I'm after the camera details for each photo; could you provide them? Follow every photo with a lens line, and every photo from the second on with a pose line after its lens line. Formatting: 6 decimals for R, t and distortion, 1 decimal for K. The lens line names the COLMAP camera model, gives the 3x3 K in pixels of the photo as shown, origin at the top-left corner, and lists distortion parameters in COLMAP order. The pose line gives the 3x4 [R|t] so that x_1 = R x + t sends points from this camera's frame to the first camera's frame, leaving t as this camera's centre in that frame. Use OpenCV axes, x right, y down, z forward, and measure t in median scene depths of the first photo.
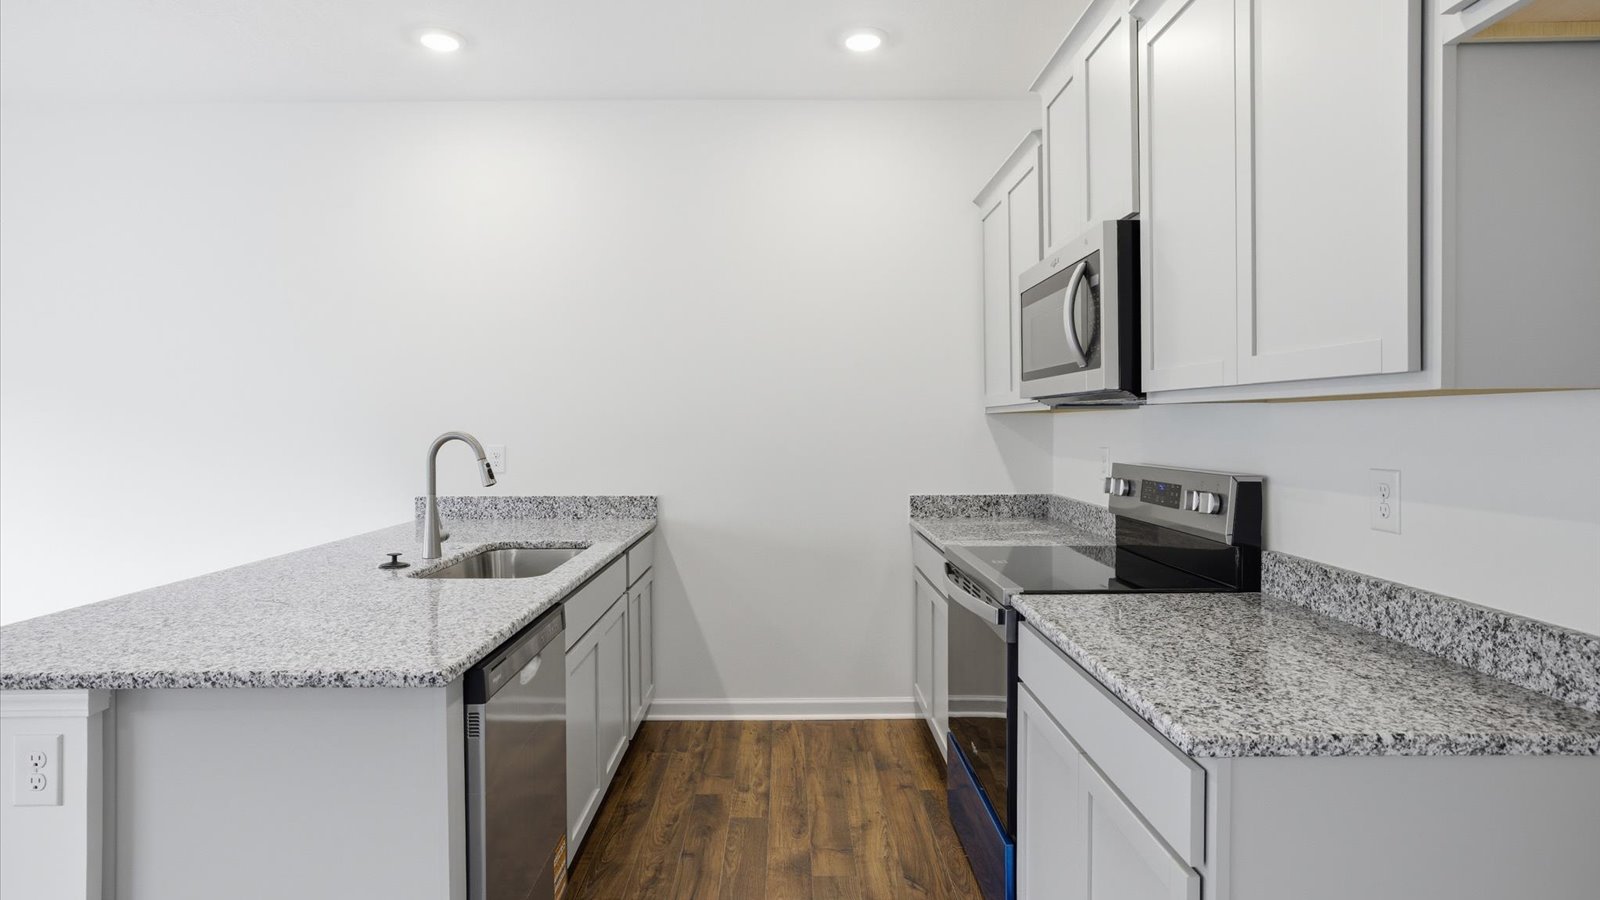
lens RADIAL K [[834.3, 0, 798.8], [0, 834.3, 422.6], [0, 0, 1]] dist [-0.004369, 0.002105]
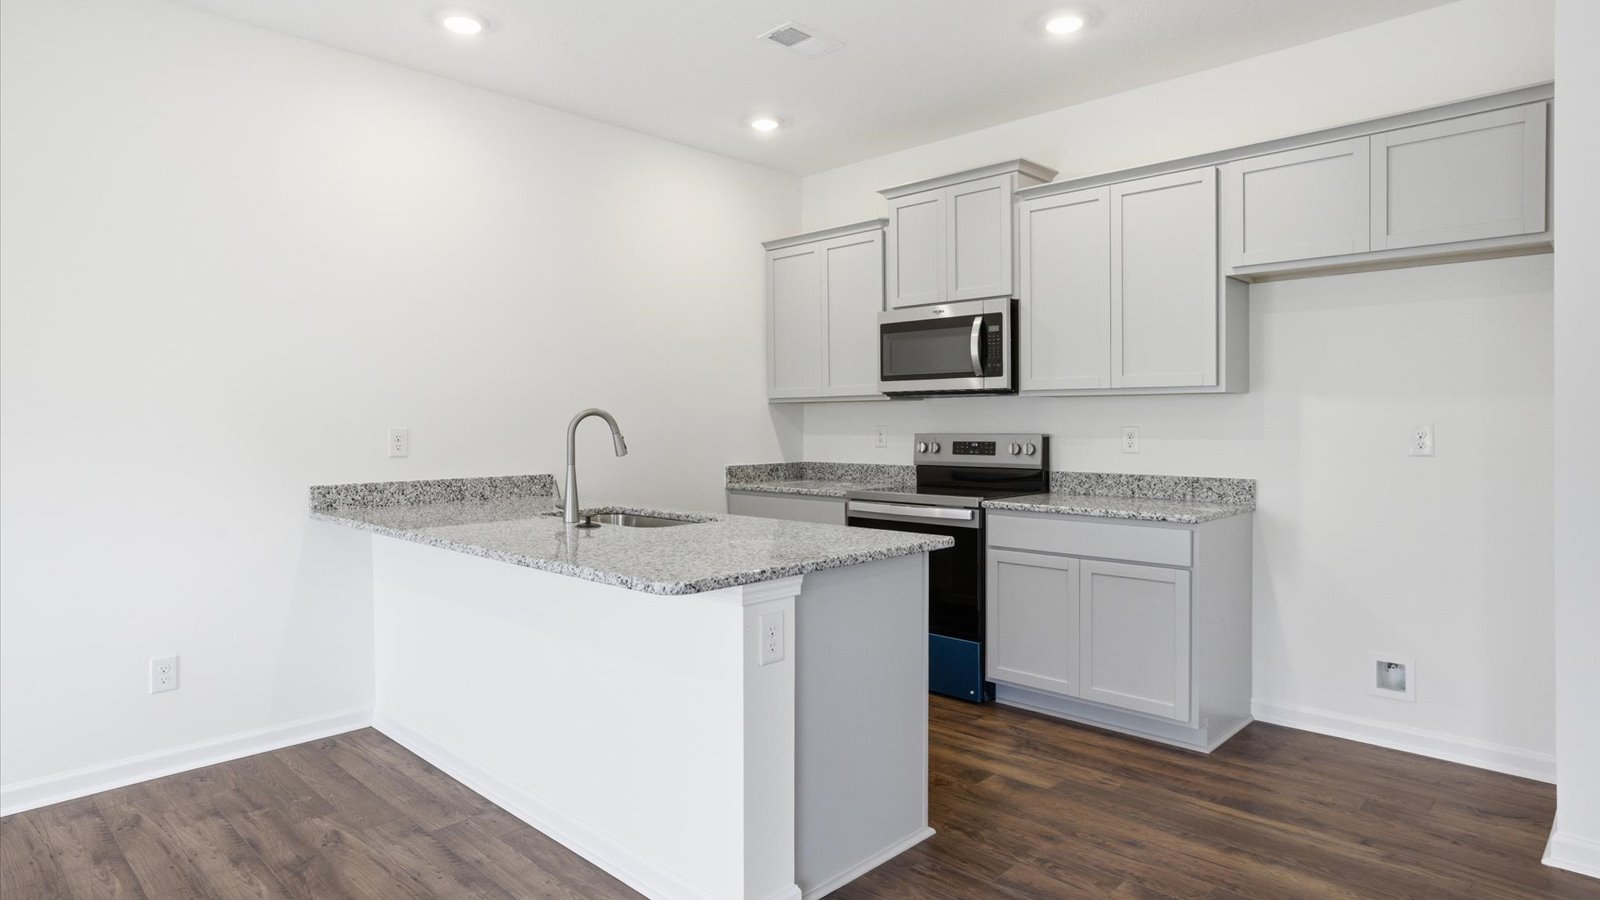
lens RADIAL K [[887.1, 0, 797.6], [0, 887.1, 444.8], [0, 0, 1]] dist [-0.022998, -0.000060]
pose [[0.702698, -0.016870, 0.711289, -0.764111], [-0.000898, 0.999697, 0.024598, 0.021360], [-0.711488, -0.017924, 0.702470, -0.030109]]
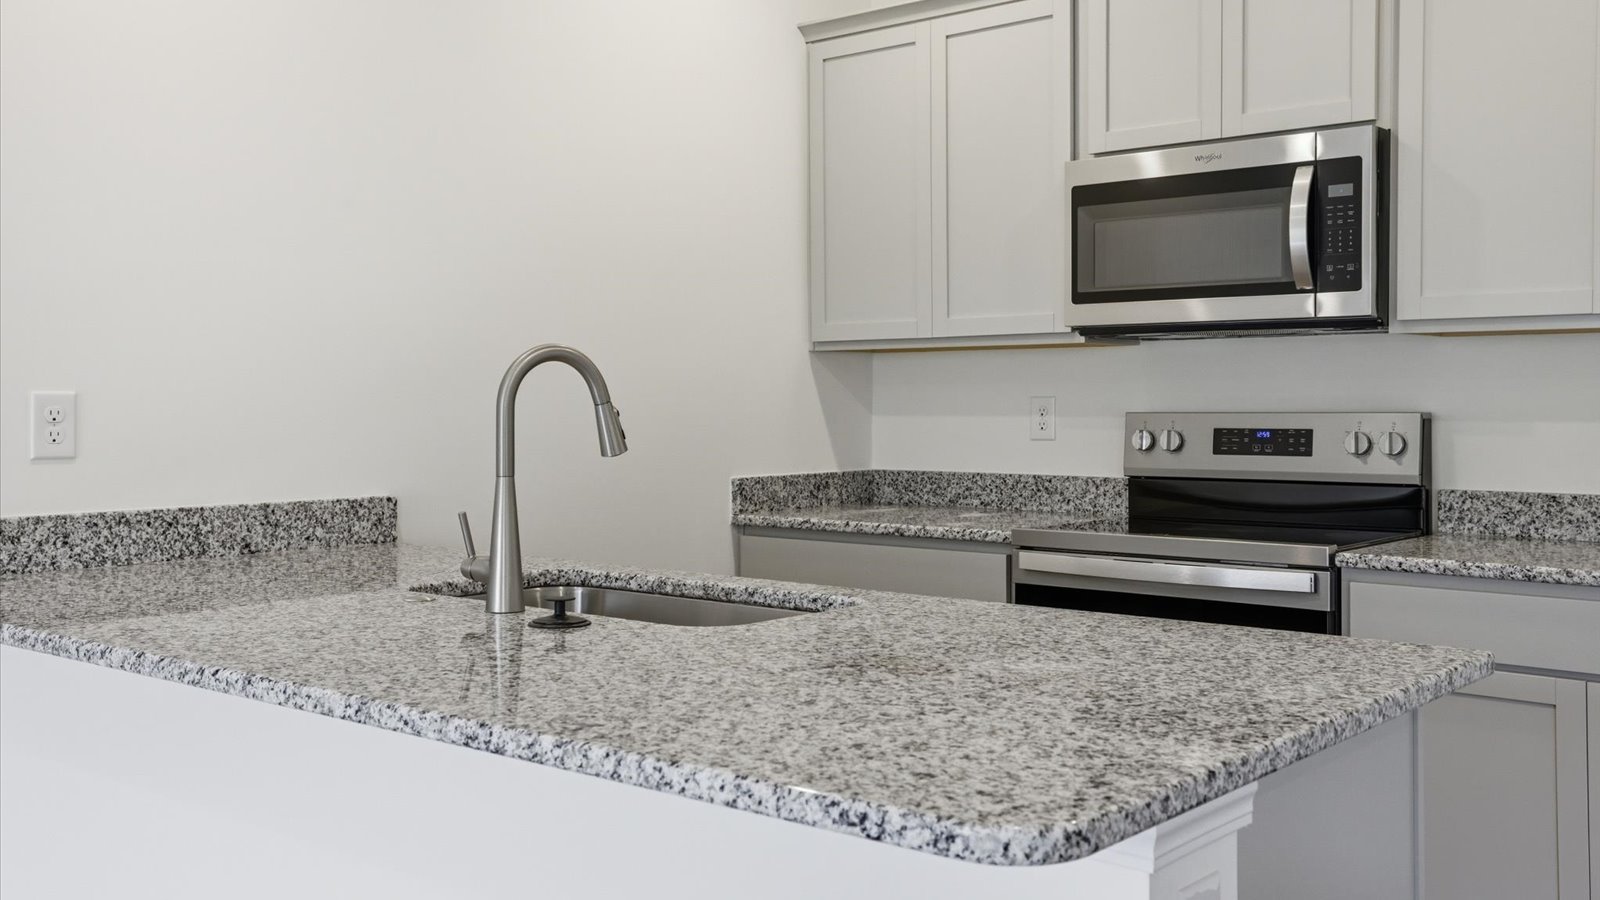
lens RADIAL K [[1511.7, 0, 797.5], [0, 1511.7, 433.2], [0, 0, 1]] dist [0.056536, 0.000000]
pose [[0.652596, -0.011861, 0.757613, -0.702505], [-0.003932, 0.999811, 0.019040, 0.031861], [-0.757696, -0.015404, 0.652426, 0.227560]]
